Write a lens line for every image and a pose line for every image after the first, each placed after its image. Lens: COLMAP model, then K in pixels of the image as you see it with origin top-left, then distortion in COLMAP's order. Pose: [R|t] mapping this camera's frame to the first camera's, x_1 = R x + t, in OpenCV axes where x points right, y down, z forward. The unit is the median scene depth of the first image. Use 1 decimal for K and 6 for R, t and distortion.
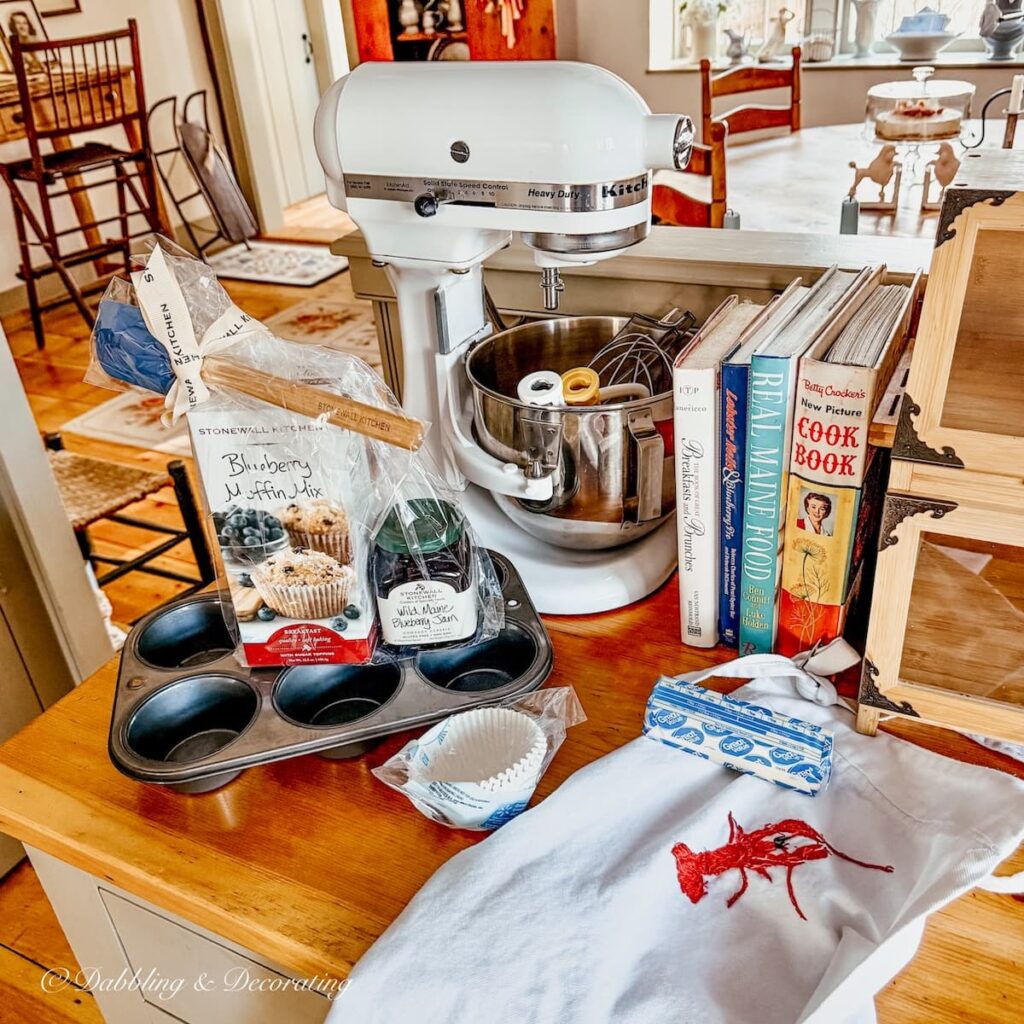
lens RADIAL K [[1061.9, 0, 520.4], [0, 1061.9, 544.8], [0, 0, 1]] dist [0.004294, 0.000000]
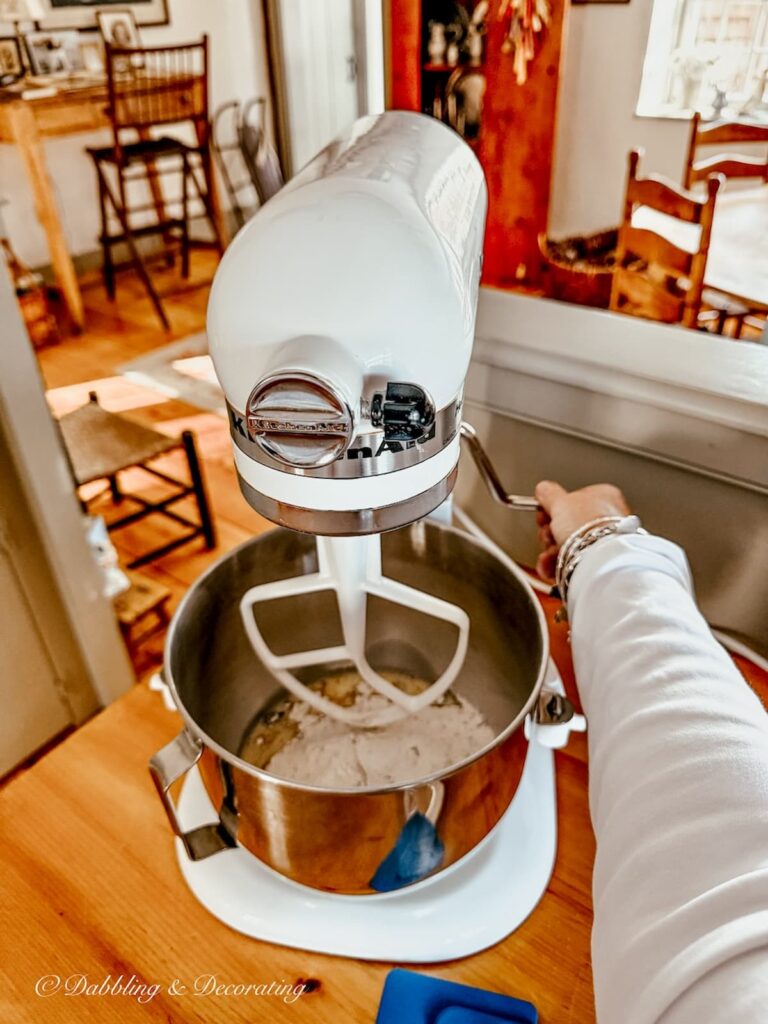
lens RADIAL K [[764.4, 0, 385.1], [0, 764.4, 513.0], [0, 0, 1]] dist [-0.004999, -0.015999]
pose [[0.986748, 0.133883, -0.091675, -0.015680], [-0.125926, 0.988155, 0.087706, -0.059176], [0.102332, -0.074999, 0.991919, 0.126721]]
